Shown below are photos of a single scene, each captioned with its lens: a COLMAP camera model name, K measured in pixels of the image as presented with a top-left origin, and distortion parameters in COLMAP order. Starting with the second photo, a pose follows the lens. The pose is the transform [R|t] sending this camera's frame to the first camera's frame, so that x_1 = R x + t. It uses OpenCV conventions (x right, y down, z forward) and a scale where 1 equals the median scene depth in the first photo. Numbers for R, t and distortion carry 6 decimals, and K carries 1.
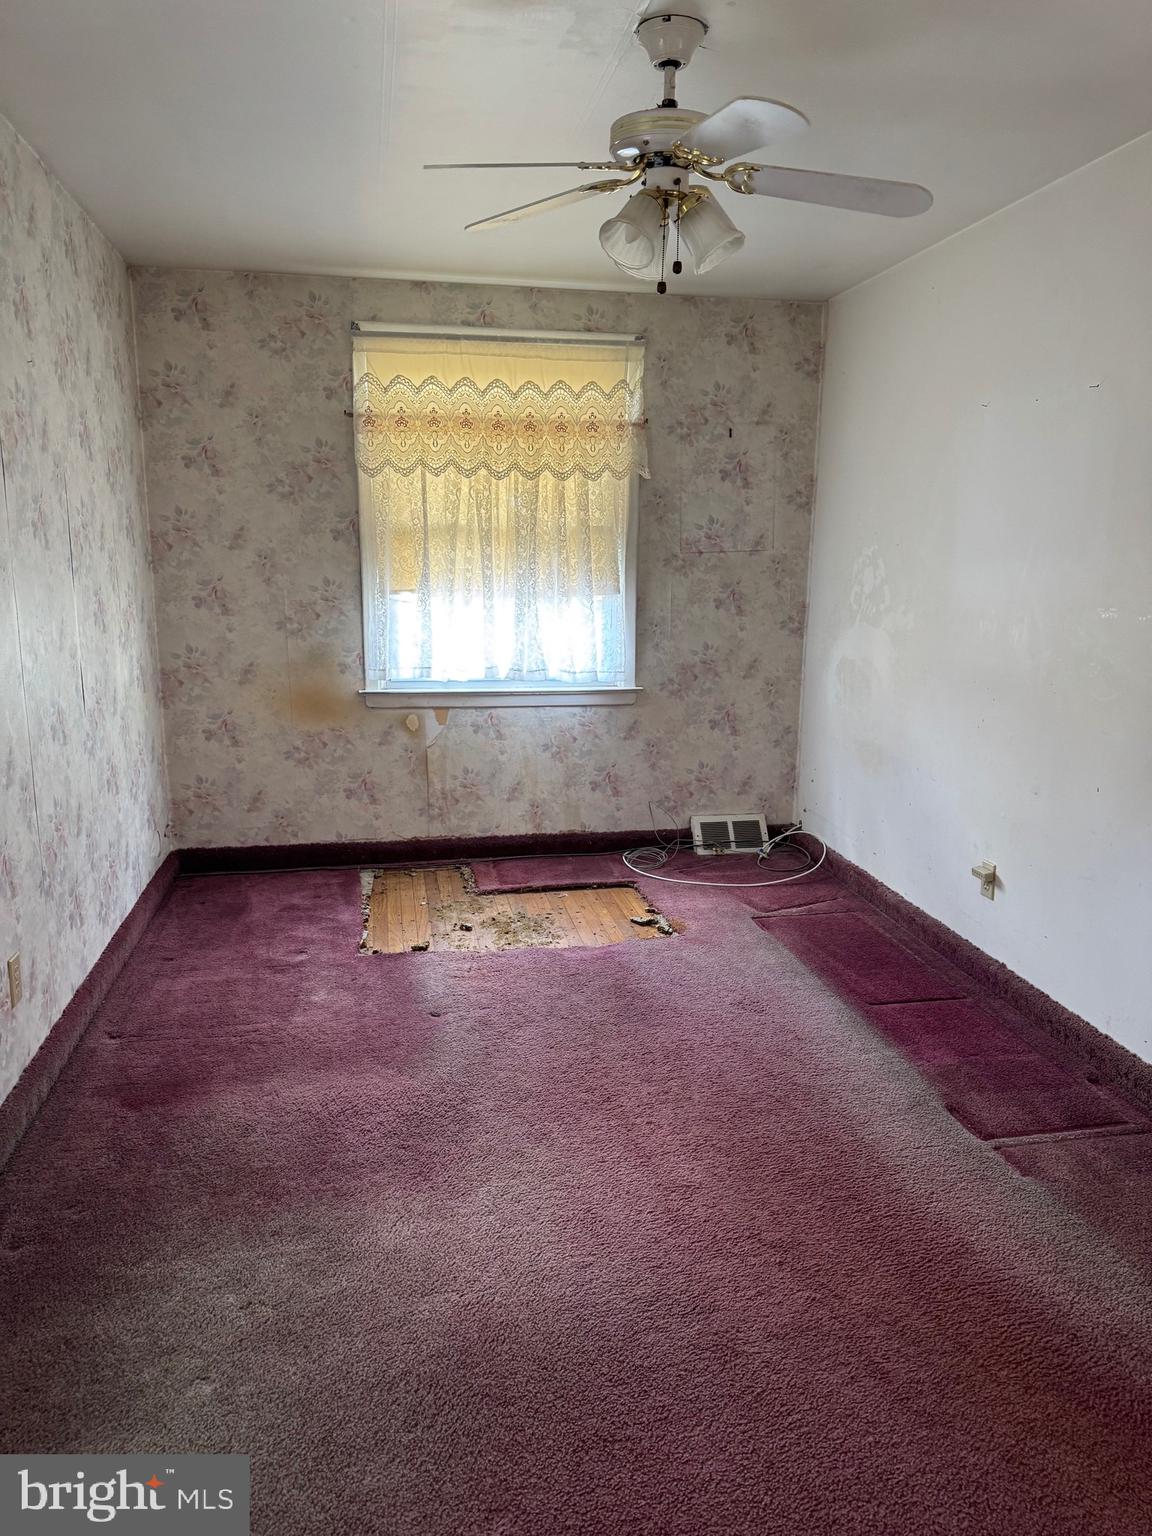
lens RADIAL K [[1051.6, 0, 576.7], [0, 1051.6, 797.5], [0, 0, 1]] dist [0.115231, -0.203789]
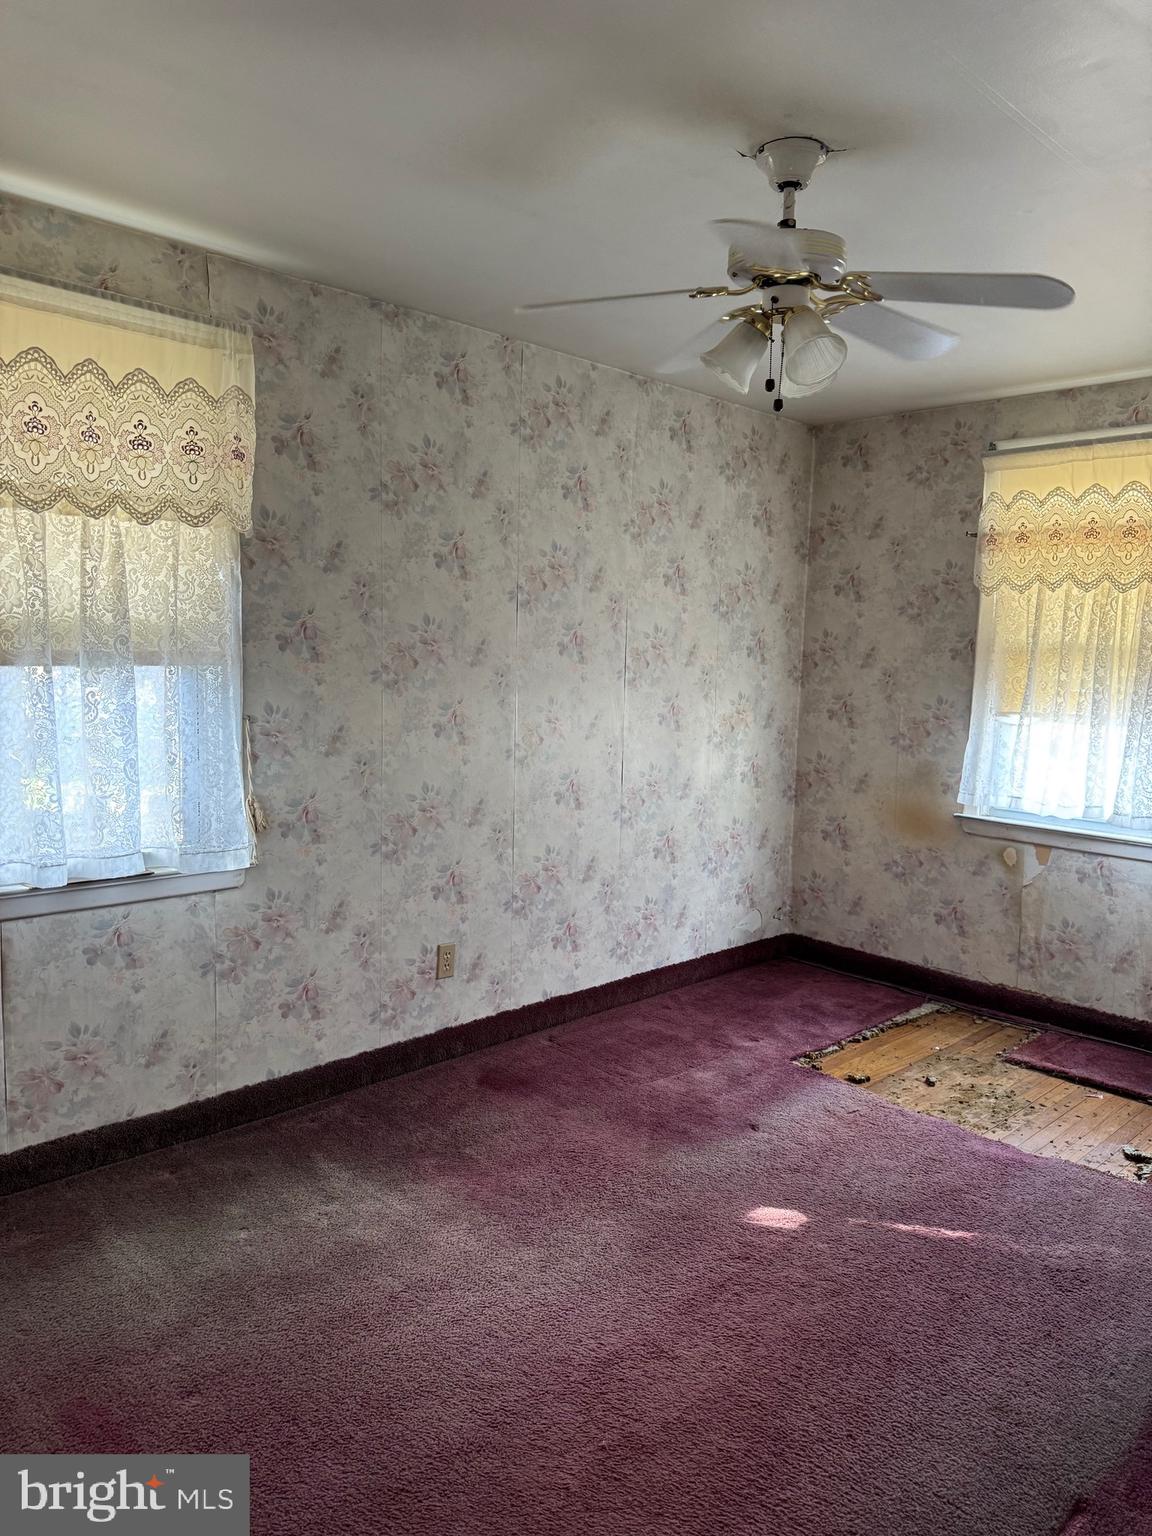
lens RADIAL K [[1051.6, 0, 576.7], [0, 1051.6, 797.5], [0, 0, 1]] dist [0.115231, -0.203789]
pose [[0.558499, 0.122428, -0.820421, 0.400463], [-0.213173, 0.977014, 0.000679, -0.044269], [0.801646, 0.174512, 0.571760, 0.180716]]
